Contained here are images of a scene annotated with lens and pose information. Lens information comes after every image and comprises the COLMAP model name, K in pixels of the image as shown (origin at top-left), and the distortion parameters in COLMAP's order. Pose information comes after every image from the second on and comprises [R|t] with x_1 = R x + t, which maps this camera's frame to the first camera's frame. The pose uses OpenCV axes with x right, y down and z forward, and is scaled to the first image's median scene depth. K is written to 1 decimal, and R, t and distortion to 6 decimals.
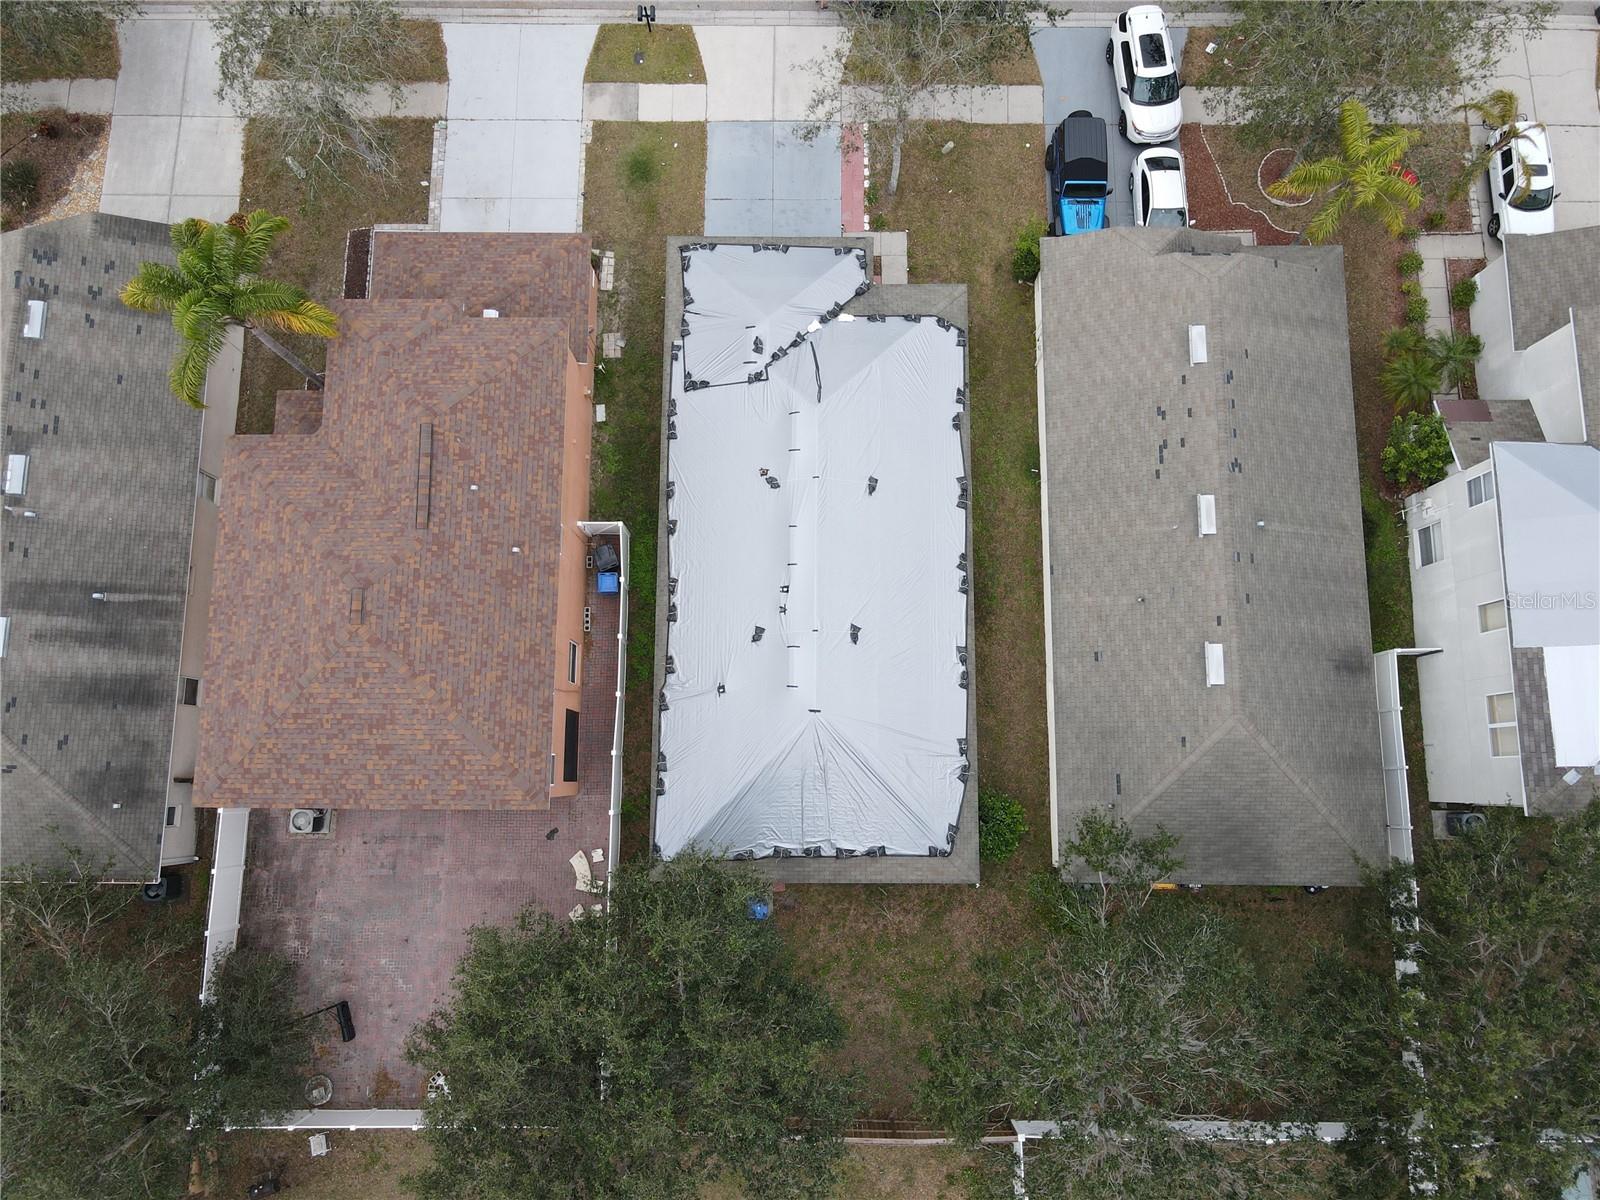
lens RADIAL K [[1162.1, 0, 801.8], [0, 1162.1, 589.4], [0, 0, 1]] dist [0.015753, 0.003405]
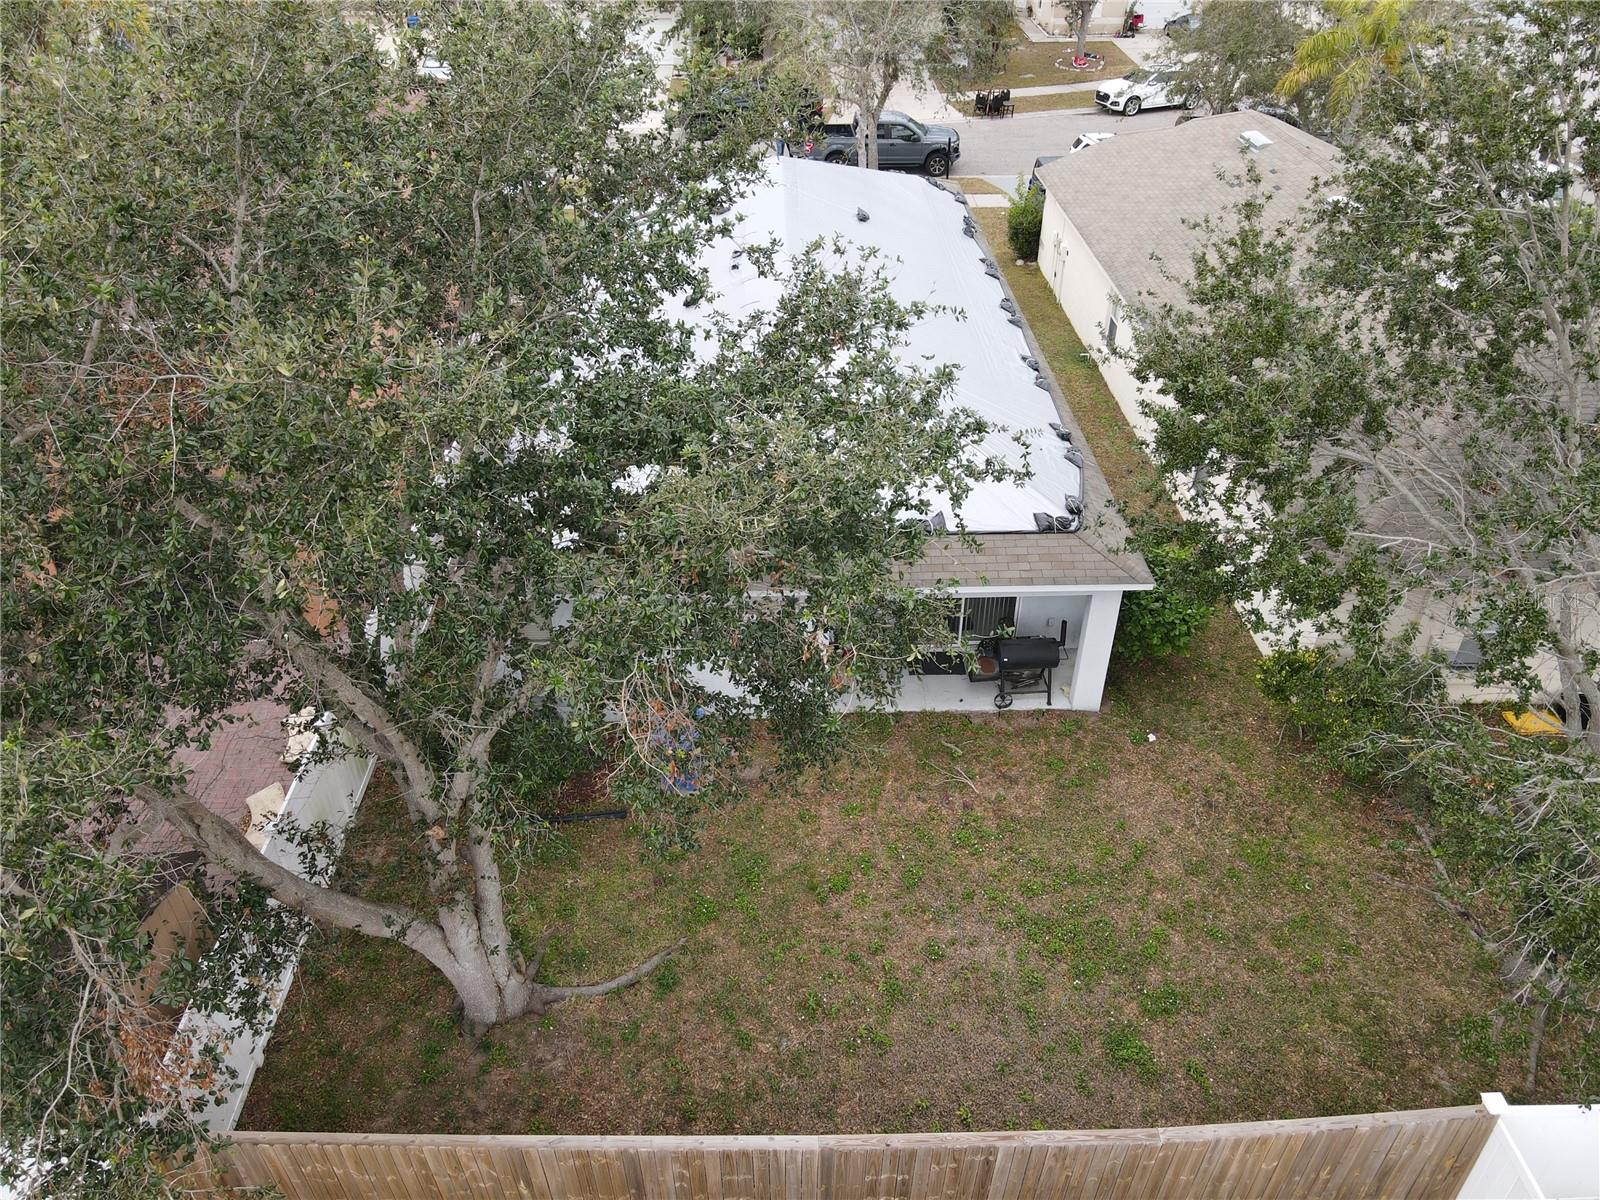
lens RADIAL K [[1174.0, 0, 801.2], [0, 1174.0, 583.6], [0, 0, 1]] dist [0.013360, 0.007866]
pose [[0.999139, -0.017341, 0.037683, -0.007177], [0.039079, 0.698176, -0.714859, 0.558835], [-0.013913, 0.715716, 0.698253, 0.642389]]
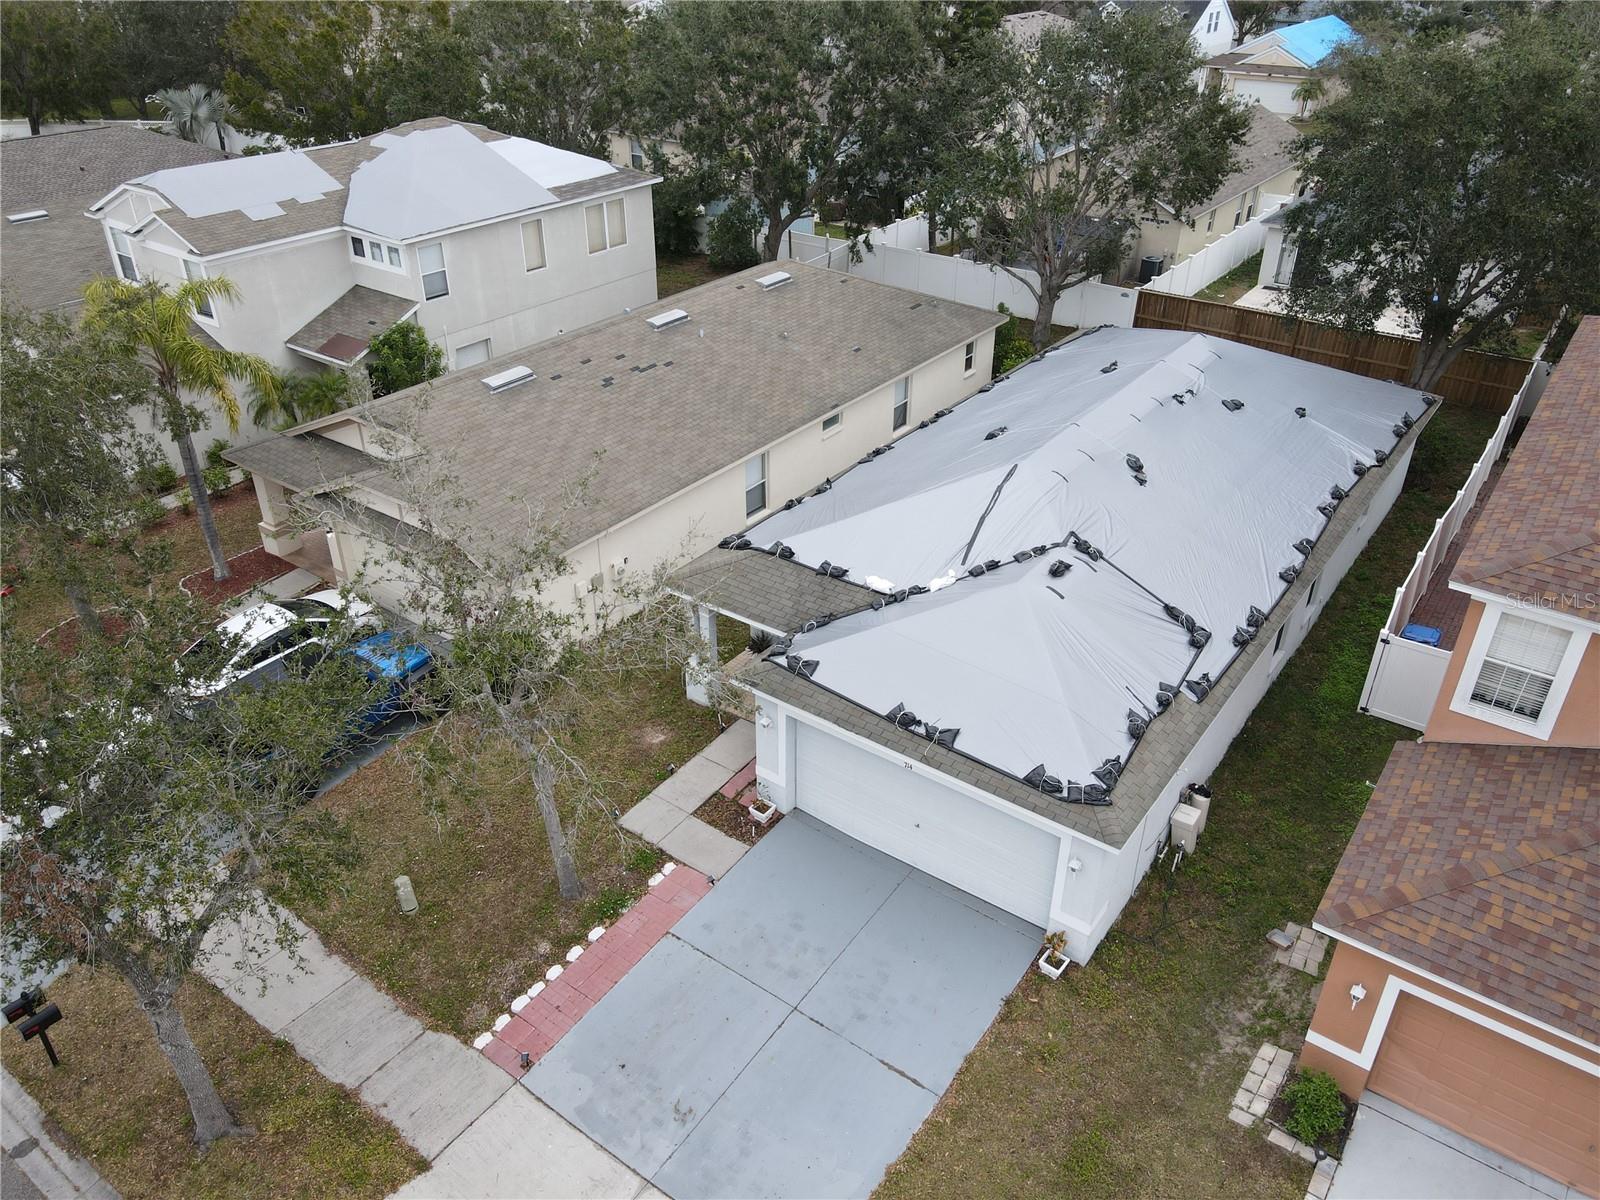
lens RADIAL K [[1175.7, 0, 797.2], [0, 1175.7, 579.6], [0, 0, 1]] dist [0.009432, -0.007231]
pose [[-0.810160, -0.292472, 0.508036, -0.215870], [0.578205, -0.255963, 0.774701, -0.697304], [-0.096540, 0.921381, 0.376480, 0.805584]]
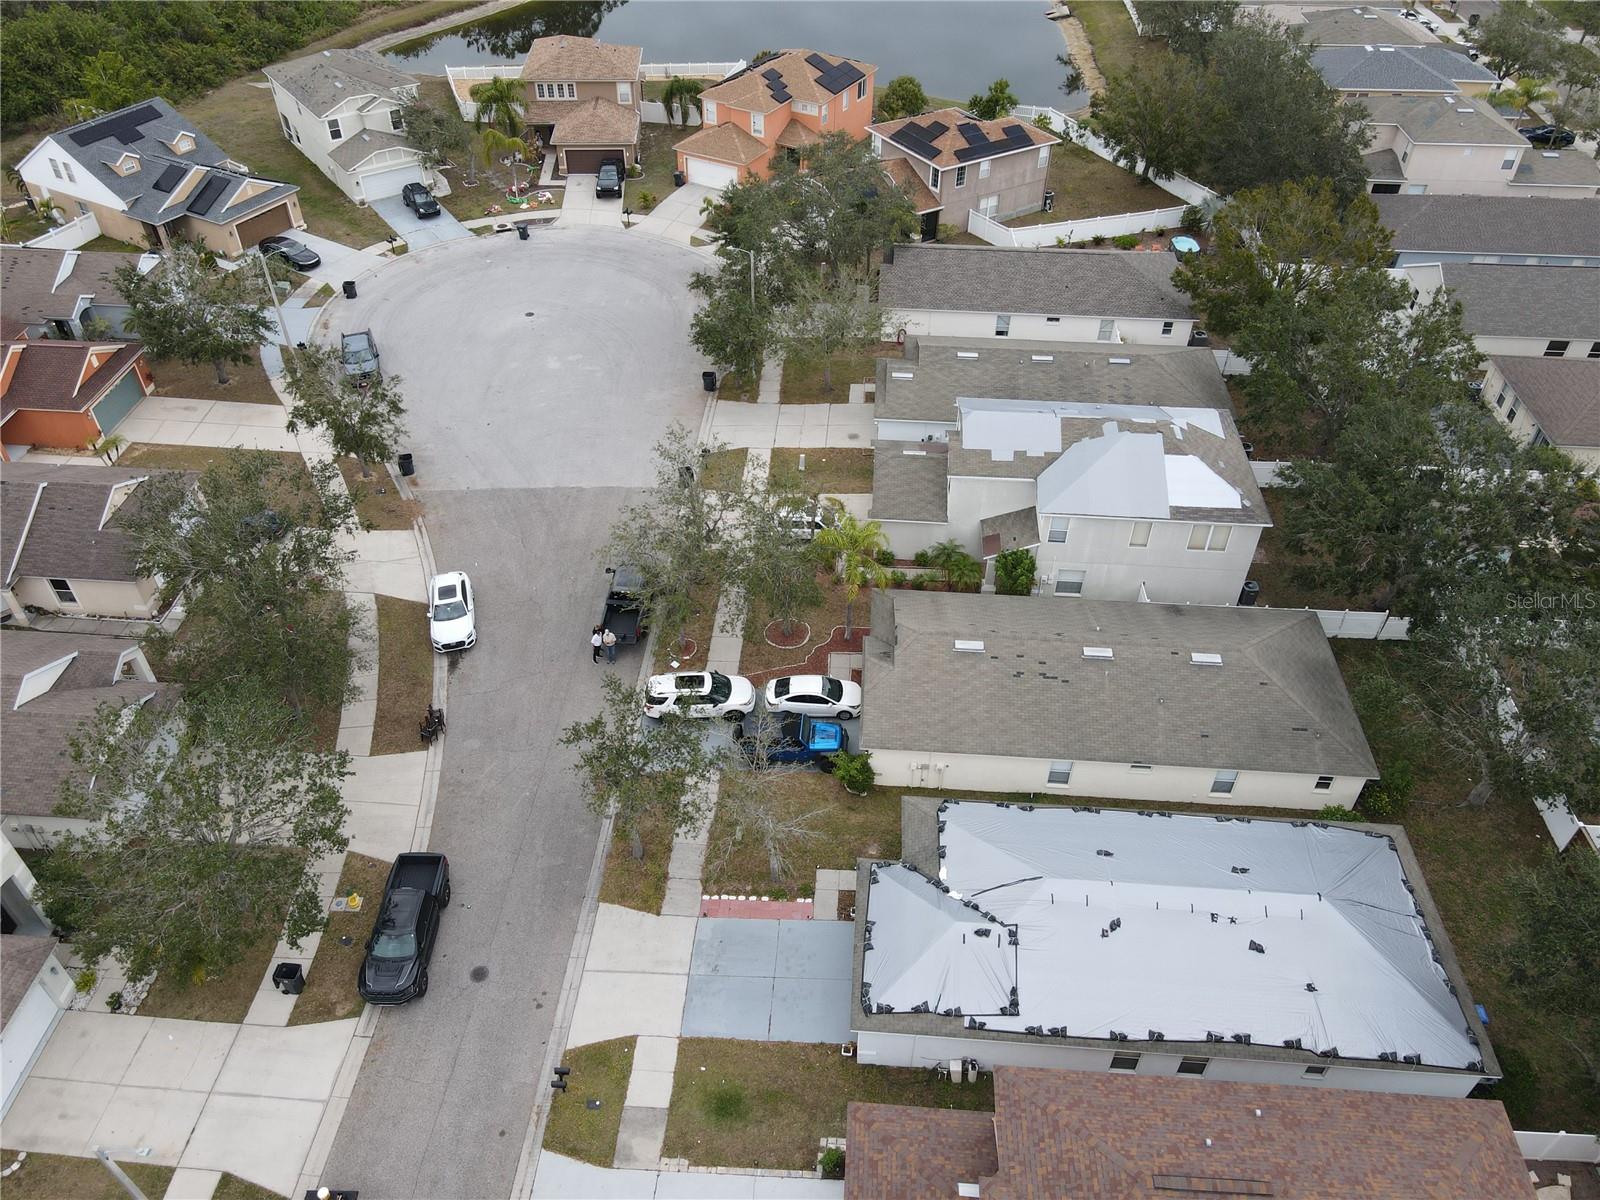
lens RADIAL K [[1176.2, 0, 799.6], [0, 1176.2, 582.9], [0, 0, 1]] dist [-0.012937, 0.034130]
pose [[0.062452, -0.650157, 0.757229, -0.658026], [0.982993, 0.171354, 0.066052, -0.500778], [-0.172698, 0.740225, 0.649801, 0.080045]]
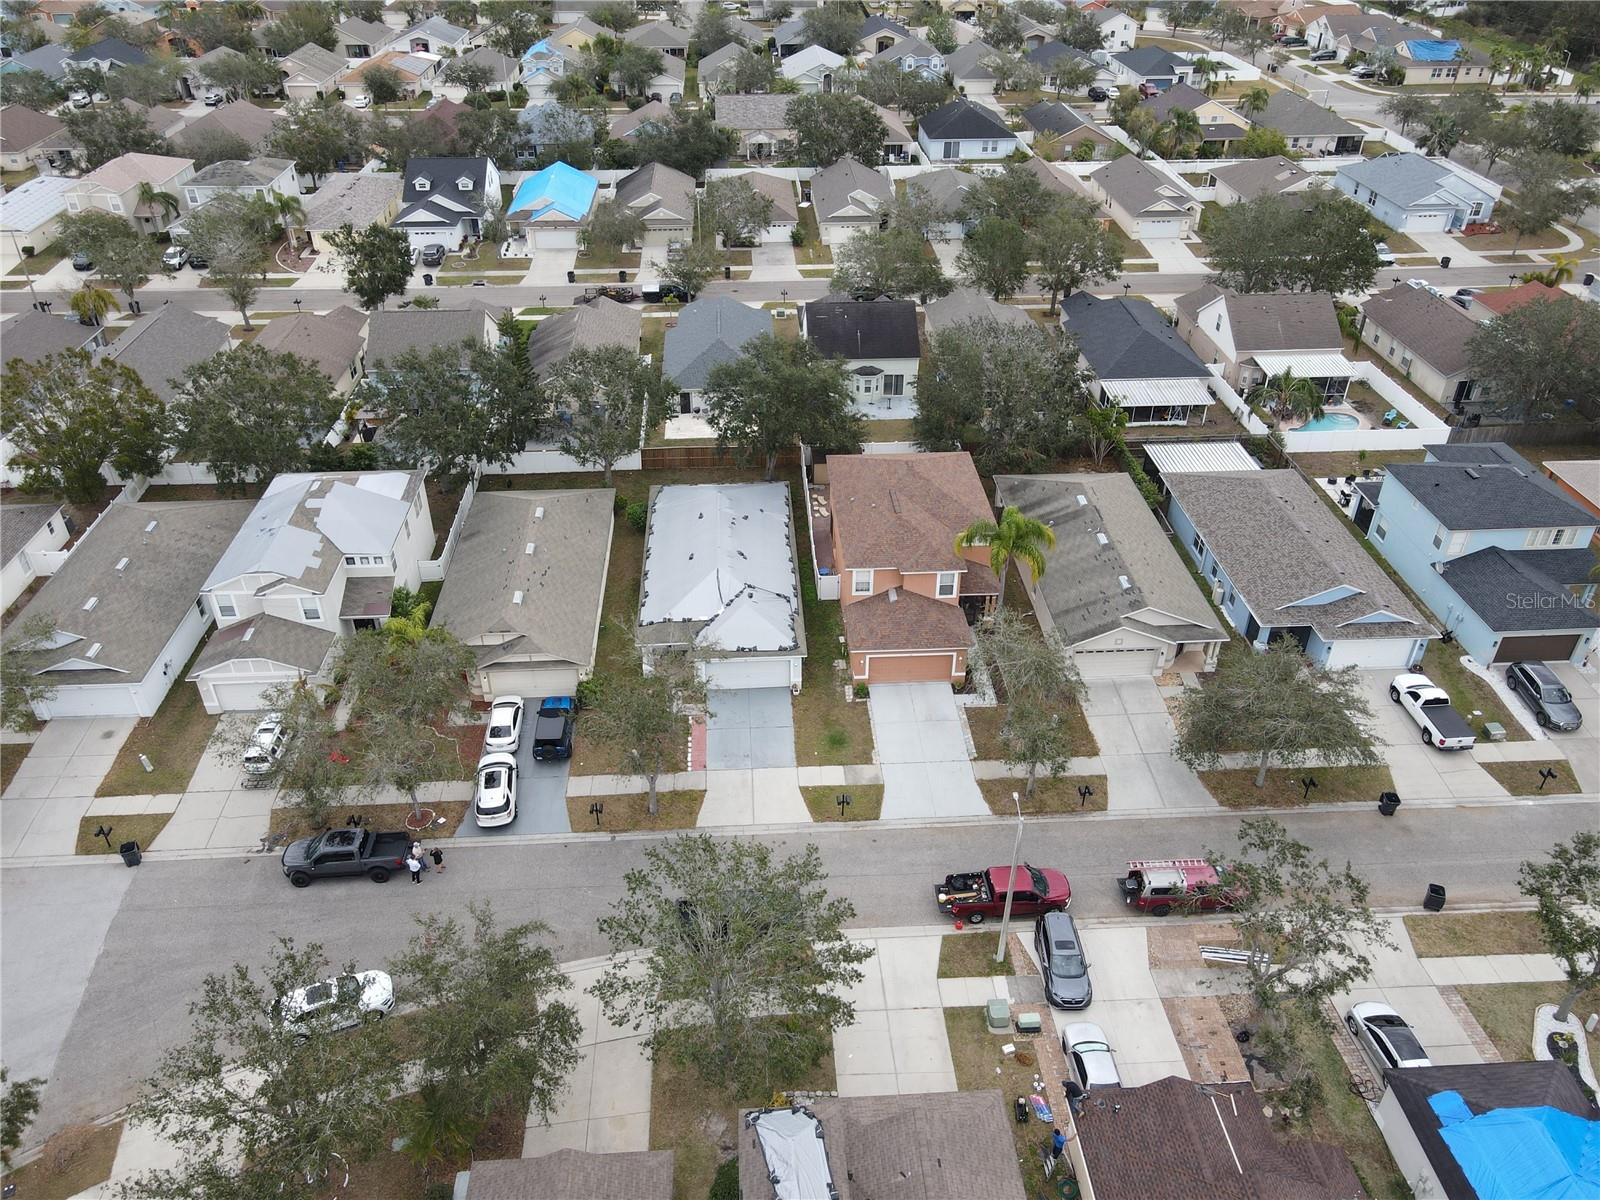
lens RADIAL K [[1176.2, 0, 799.6], [0, 1176.2, 582.9], [0, 0, 1]] dist [-0.012937, 0.034130]
pose [[-0.997875, 0.038992, -0.052197, -0.018382], [-0.063539, -0.405200, 0.912017, -1.938509], [0.014411, 0.913396, 0.406817, 0.202359]]
